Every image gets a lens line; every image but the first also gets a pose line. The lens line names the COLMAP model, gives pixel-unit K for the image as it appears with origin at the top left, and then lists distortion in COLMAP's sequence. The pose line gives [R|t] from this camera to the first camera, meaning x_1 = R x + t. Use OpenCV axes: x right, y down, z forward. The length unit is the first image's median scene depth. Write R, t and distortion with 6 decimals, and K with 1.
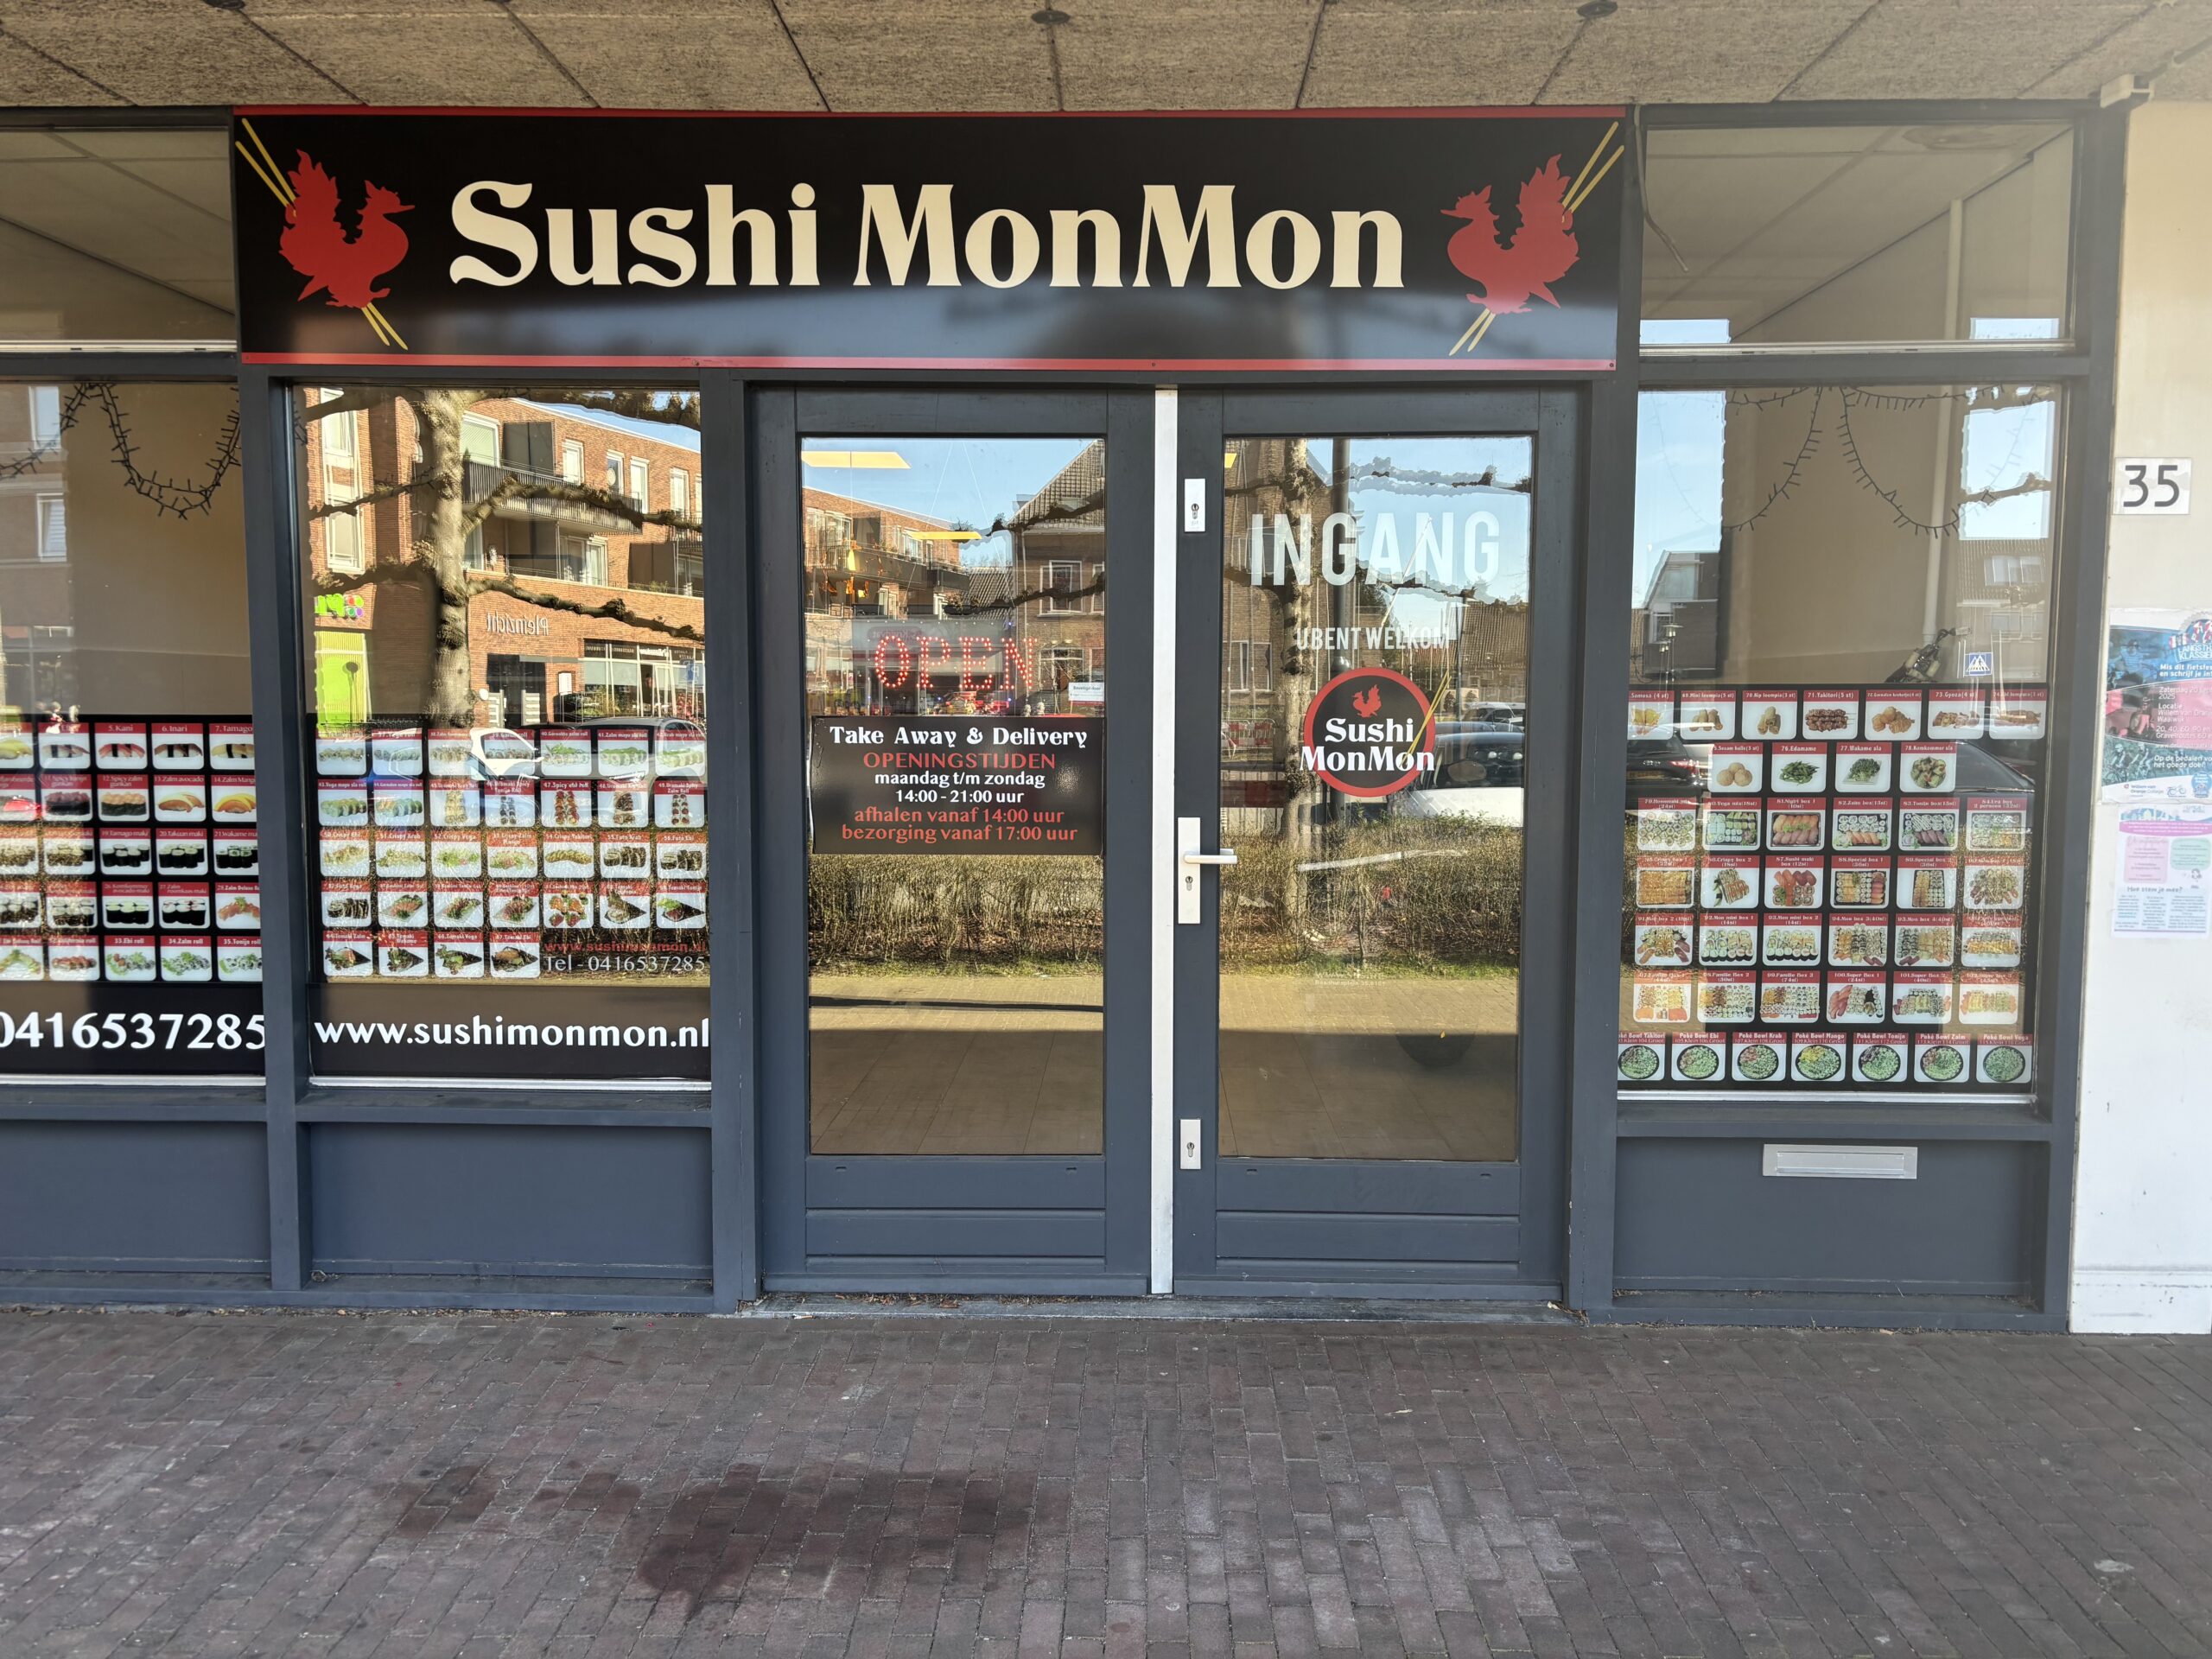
lens RADIAL K [[1692.4, 0, 1106.0], [0, 1692.4, 829.5], [0, 0, 1]] dist [0.055312, -0.045019]
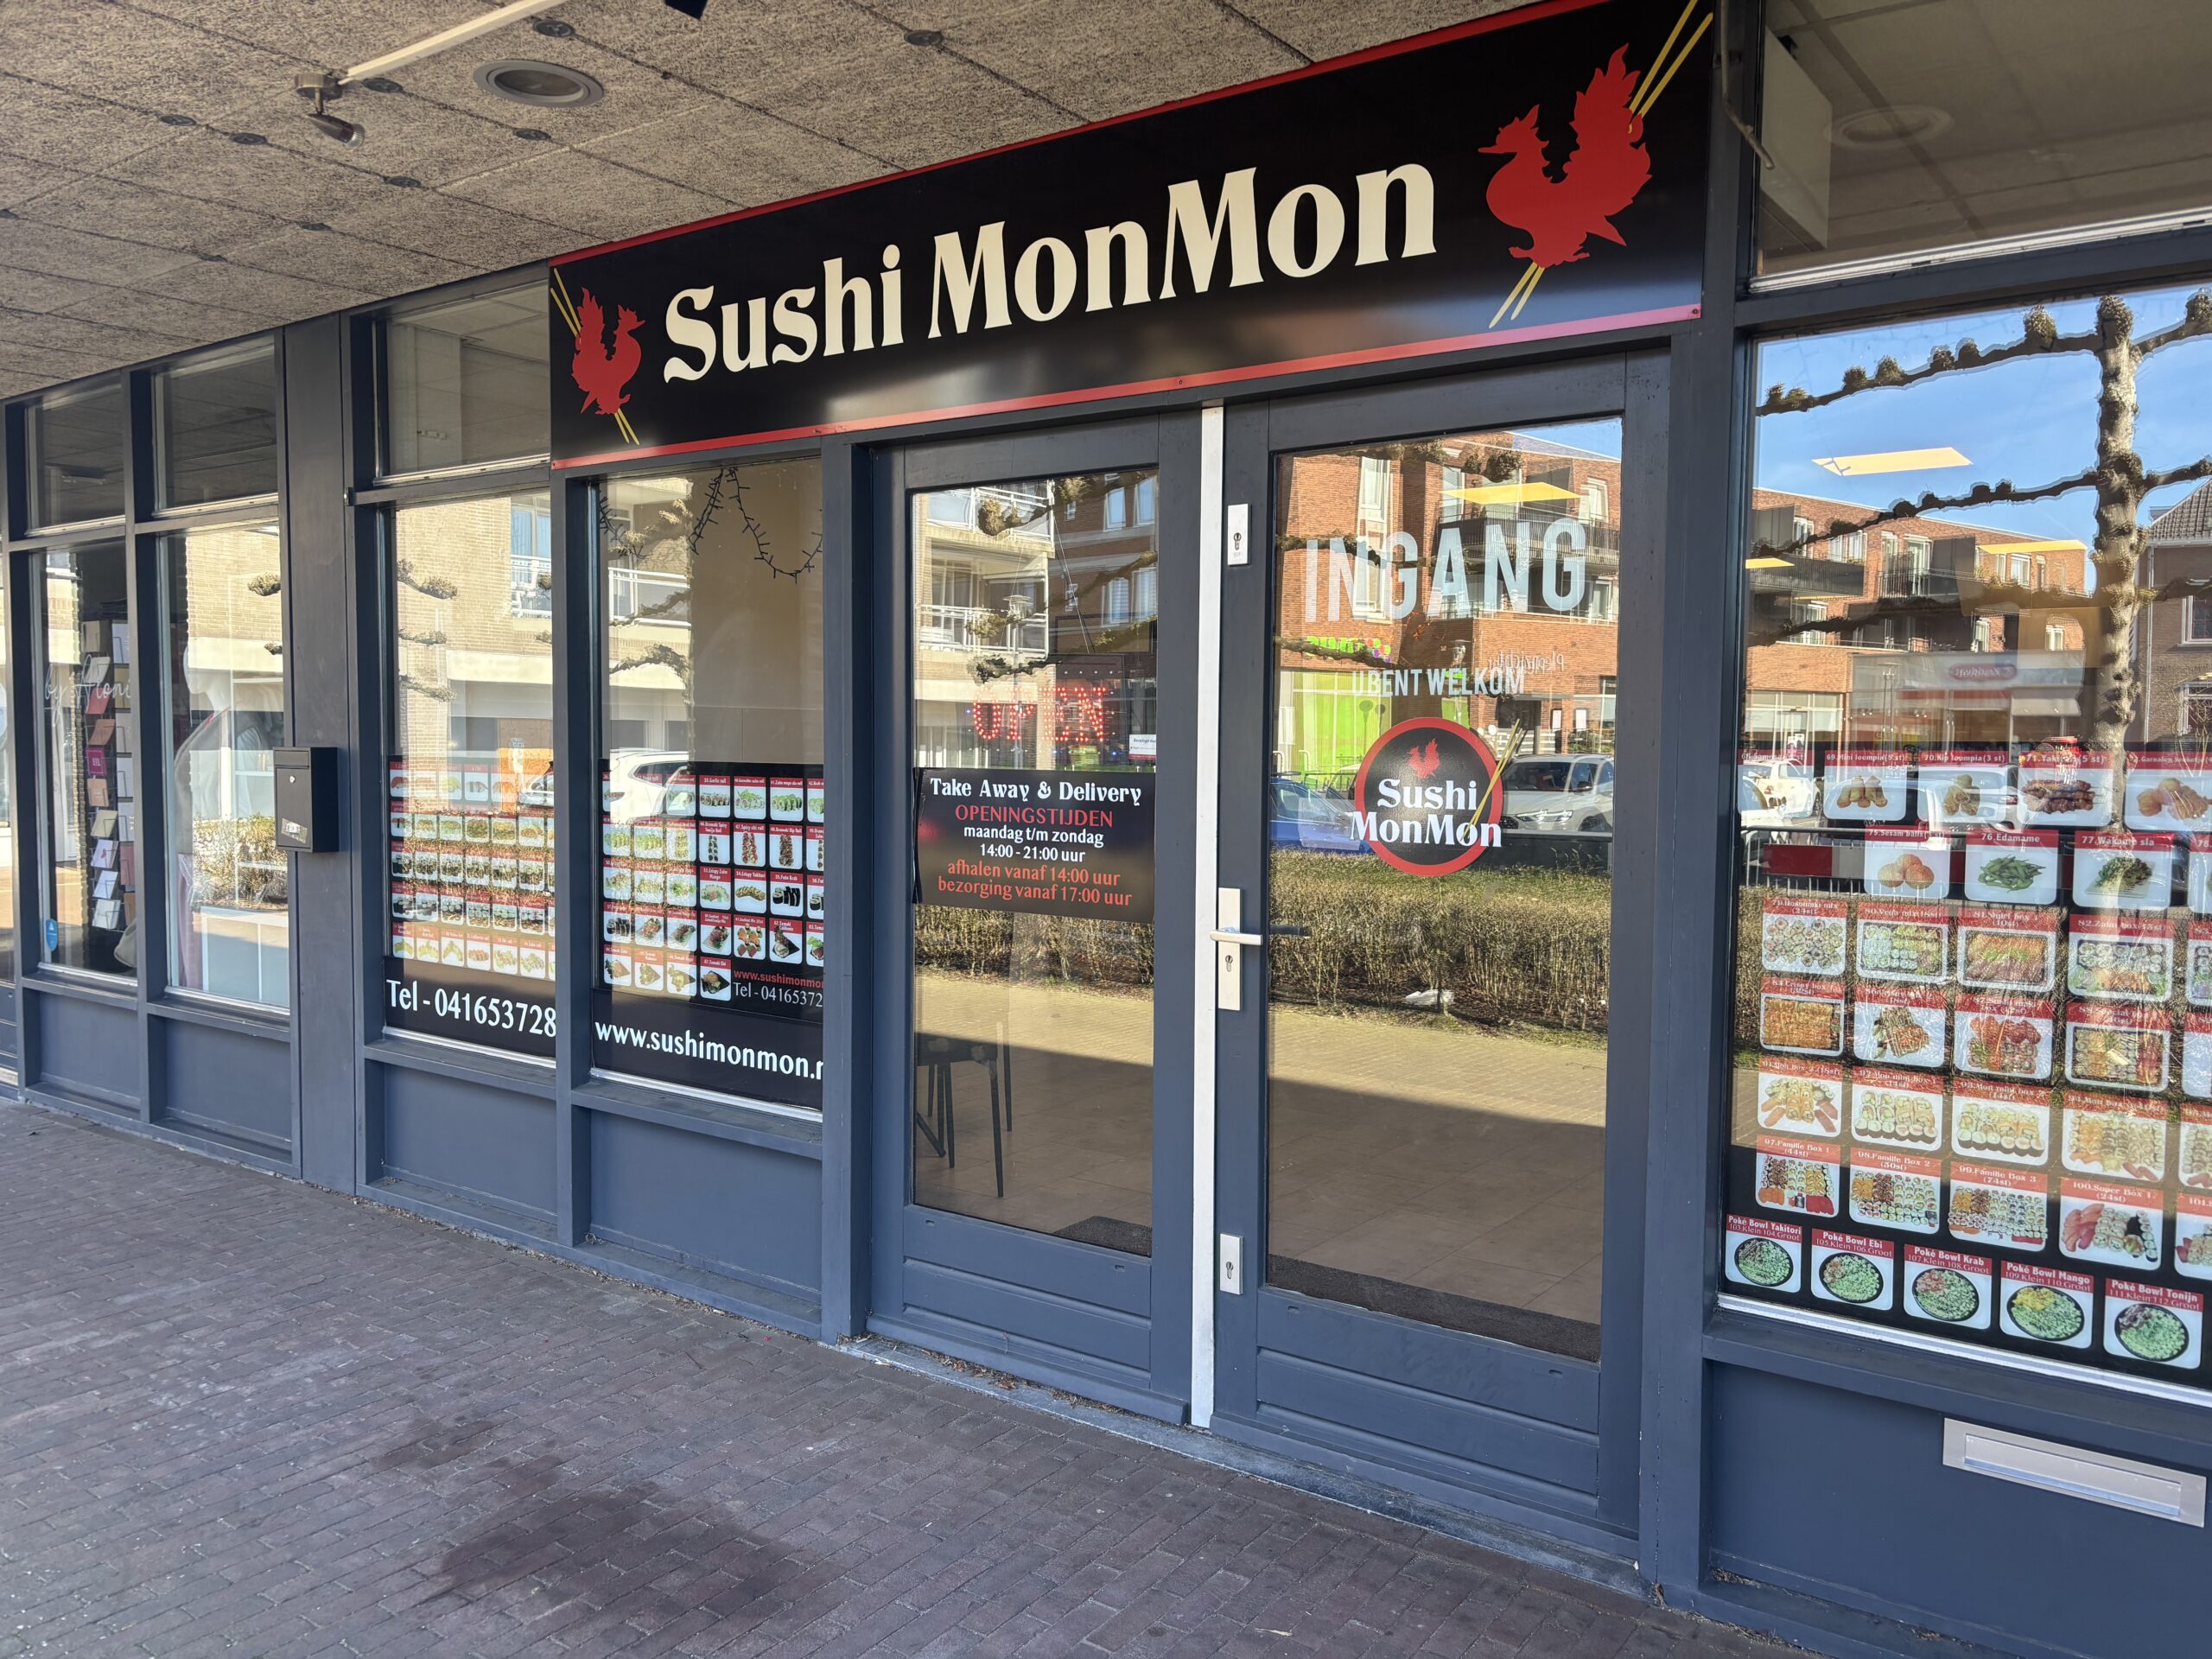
lens RADIAL K [[1706.8, 0, 1106.0], [0, 1706.8, 829.5], [0, 0, 1]] dist [0.030987, 0.011410]
pose [[0.816111, 0.036134, -0.576765, 0.504796], [-0.050354, 0.998694, -0.008682, -0.026736], [0.575698, 0.036127, 0.816864, 0.239181]]
